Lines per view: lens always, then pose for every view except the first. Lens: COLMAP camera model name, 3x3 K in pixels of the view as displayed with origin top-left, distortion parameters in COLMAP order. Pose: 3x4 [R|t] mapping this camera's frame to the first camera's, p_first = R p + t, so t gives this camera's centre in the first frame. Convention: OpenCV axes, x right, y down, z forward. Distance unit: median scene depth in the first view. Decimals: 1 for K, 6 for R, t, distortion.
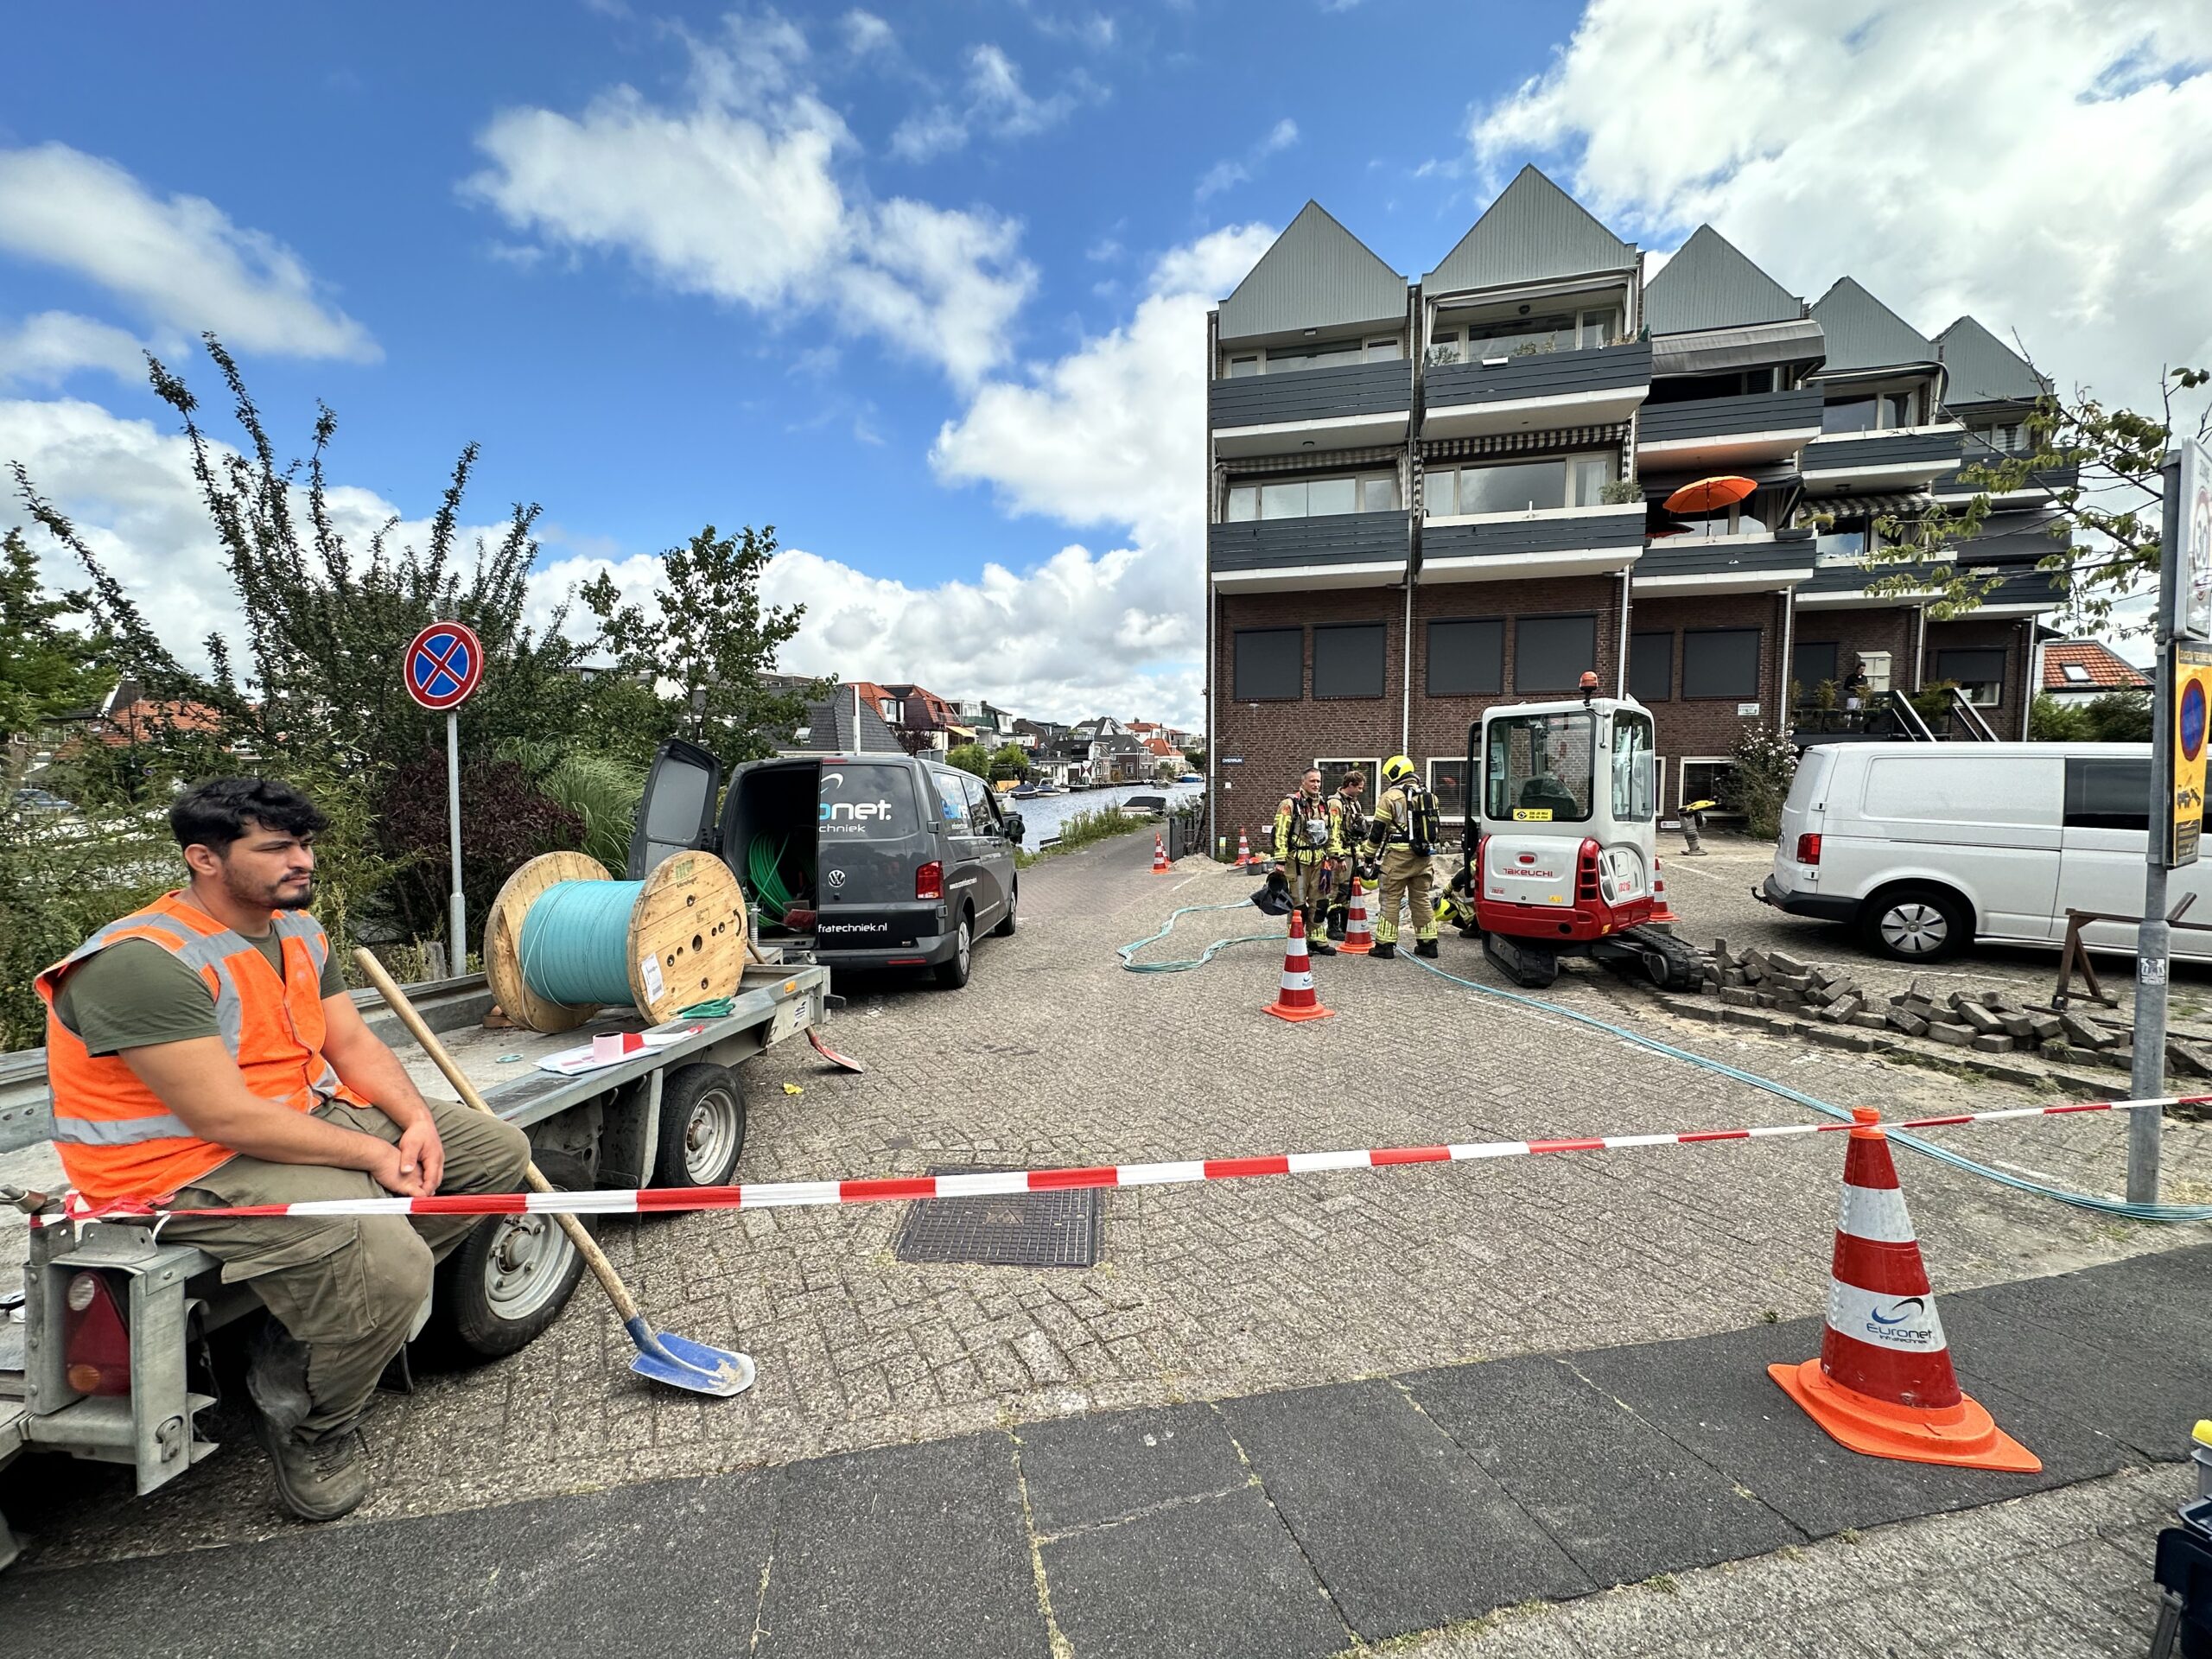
lens RADIAL K [[880.2, 0, 1106.9], [0, 880.2, 837.3], [0, 0, 1]] dist [0.001361, -0.000014]
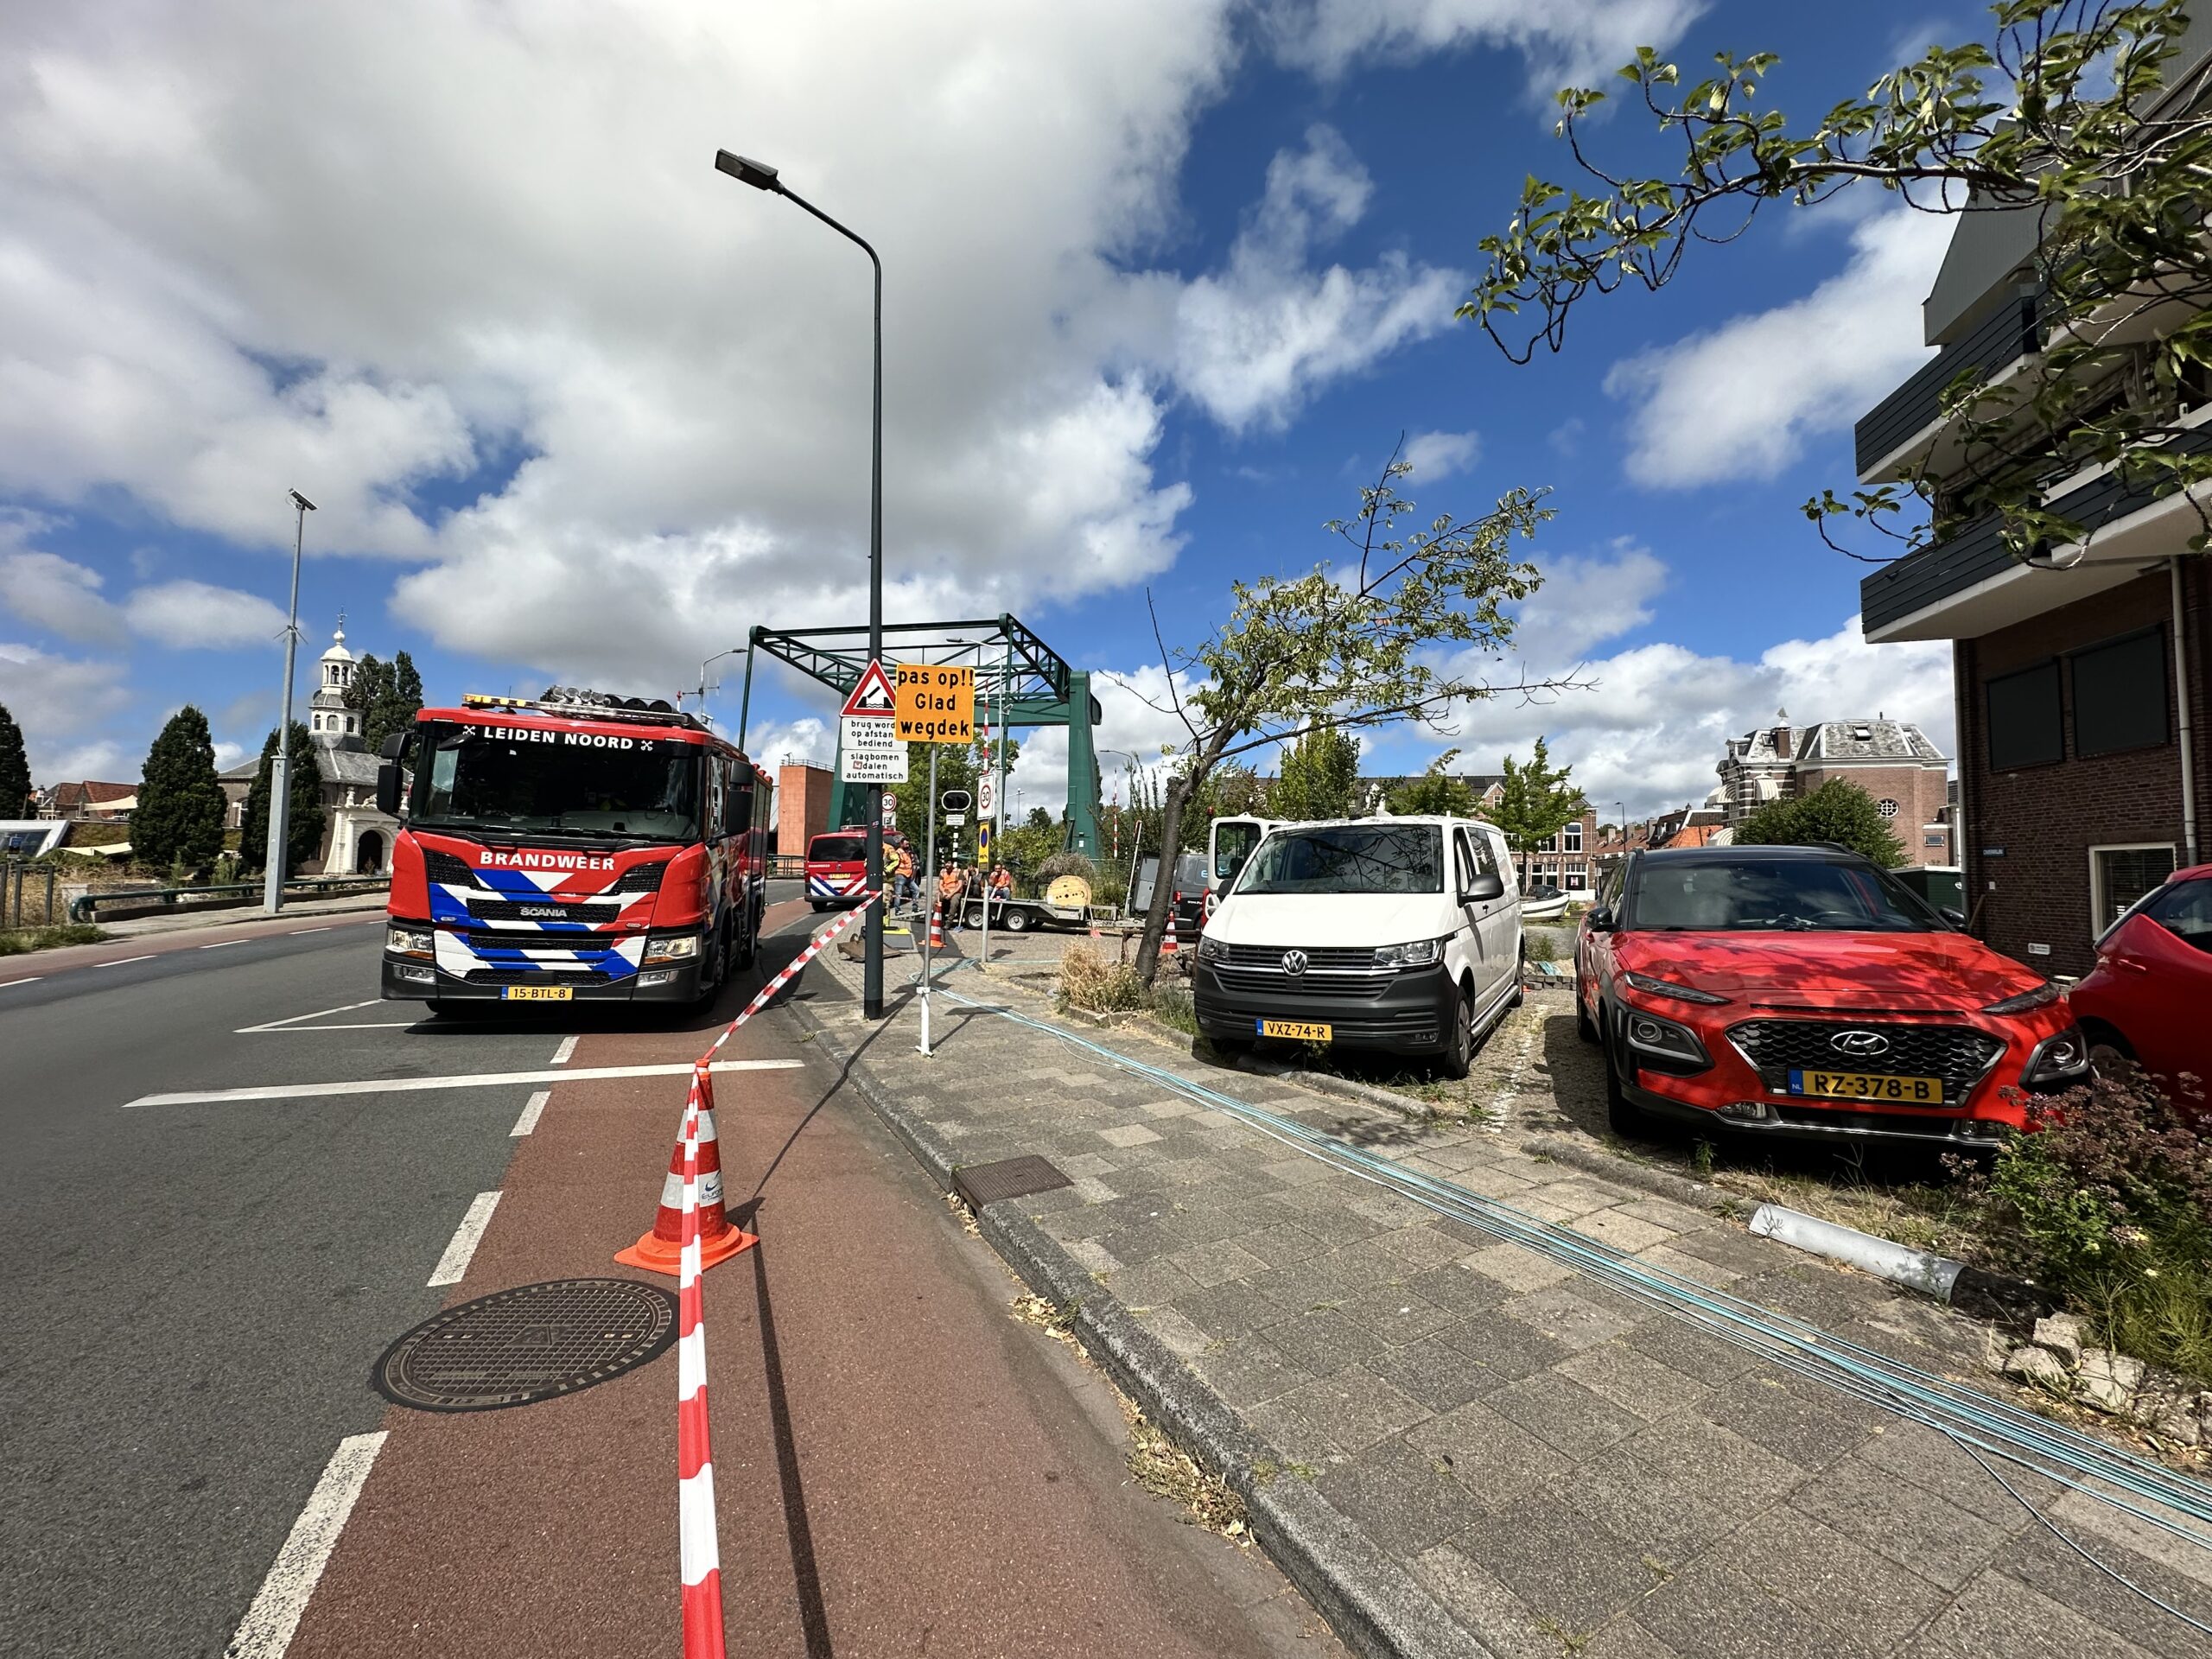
lens RADIAL K [[880.2, 0, 1106.9], [0, 880.2, 837.3], [0, 0, 1]] dist [0.001361, -0.000014]
pose [[0.021477, -0.042367, -0.998871, 2.063443], [-0.084538, 0.995447, -0.044039, -0.009399], [0.996189, 0.085389, 0.017798, 0.578733]]
